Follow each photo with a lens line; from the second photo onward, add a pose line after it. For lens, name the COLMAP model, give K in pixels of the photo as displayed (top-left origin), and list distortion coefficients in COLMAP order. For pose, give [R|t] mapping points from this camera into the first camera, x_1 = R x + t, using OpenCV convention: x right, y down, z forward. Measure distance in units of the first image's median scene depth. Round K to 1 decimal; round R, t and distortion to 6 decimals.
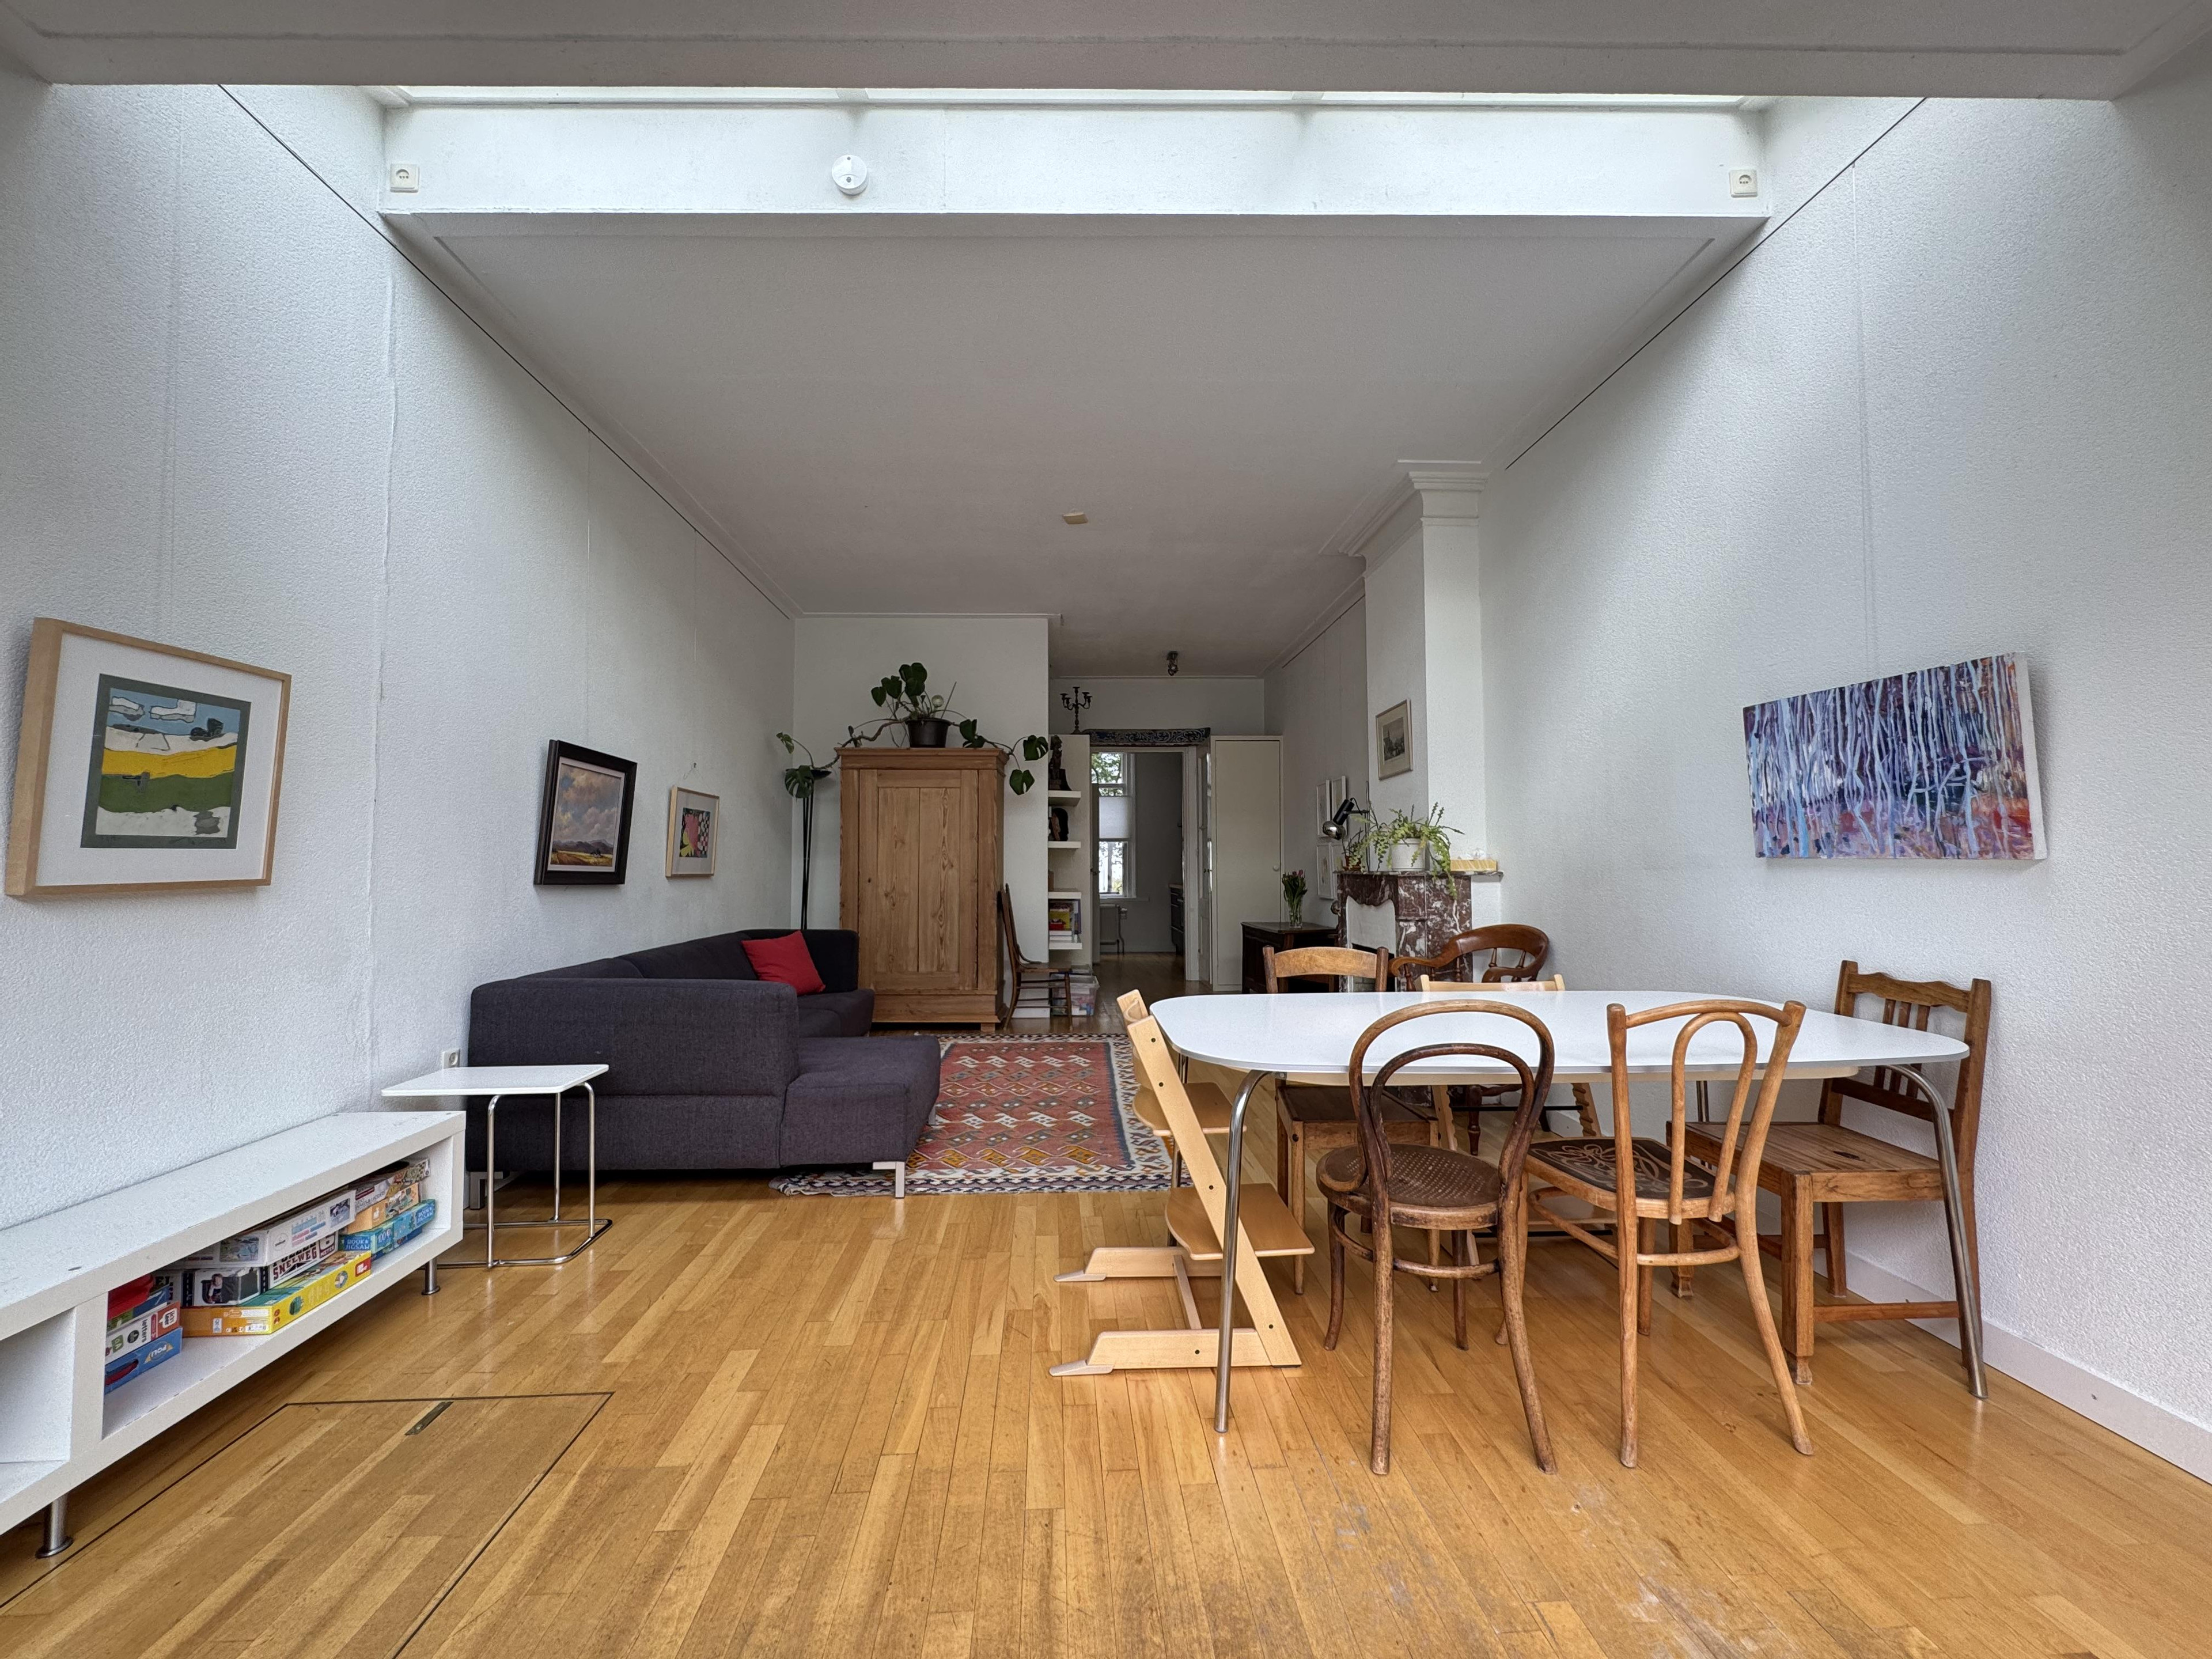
lens RADIAL K [[880.2, 0, 1105.7], [0, 880.2, 830.7], [0, 0, 1]] dist [-0.002717, 0.000387]
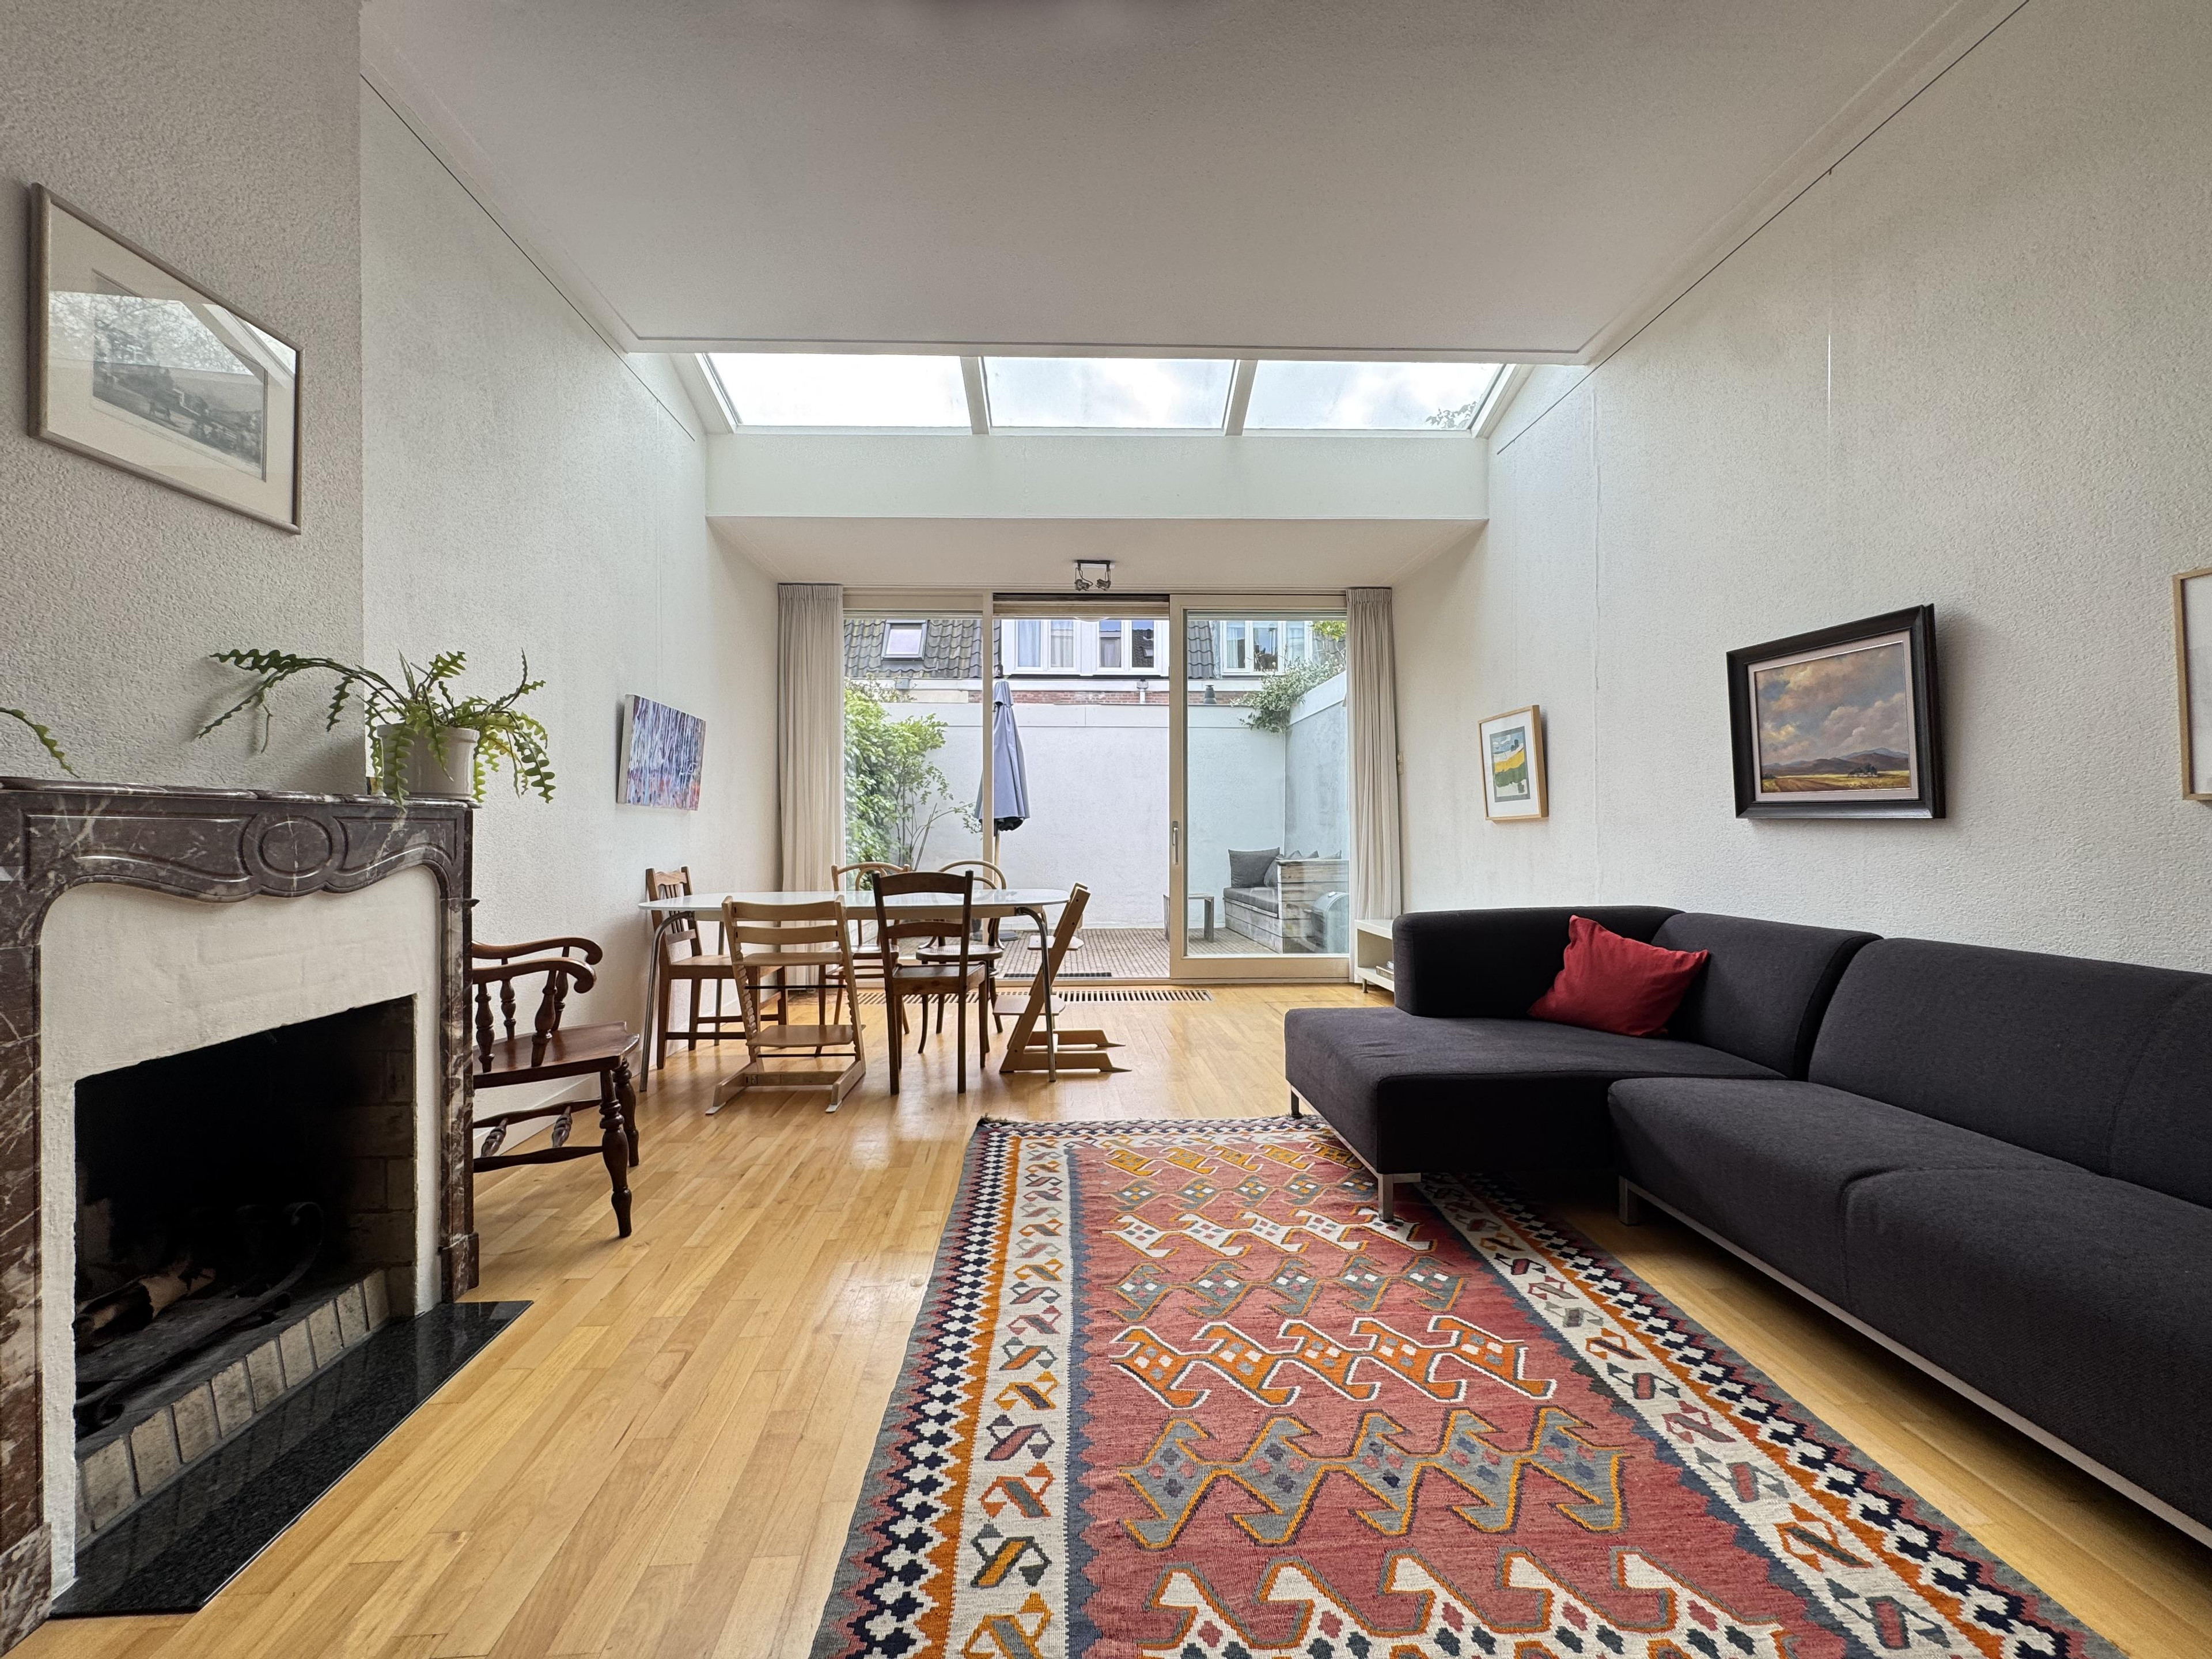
lens RADIAL K [[877.9, 0, 1106.0], [0, 877.9, 829.5], [0, 0, 1]] dist [-0.002361, -0.000076]
pose [[-0.999966, 0.005790, -0.005843, -0.005690], [0.006035, 0.999064, -0.042836, 0.134631], [0.005589, -0.042870, -0.999065, 2.367325]]
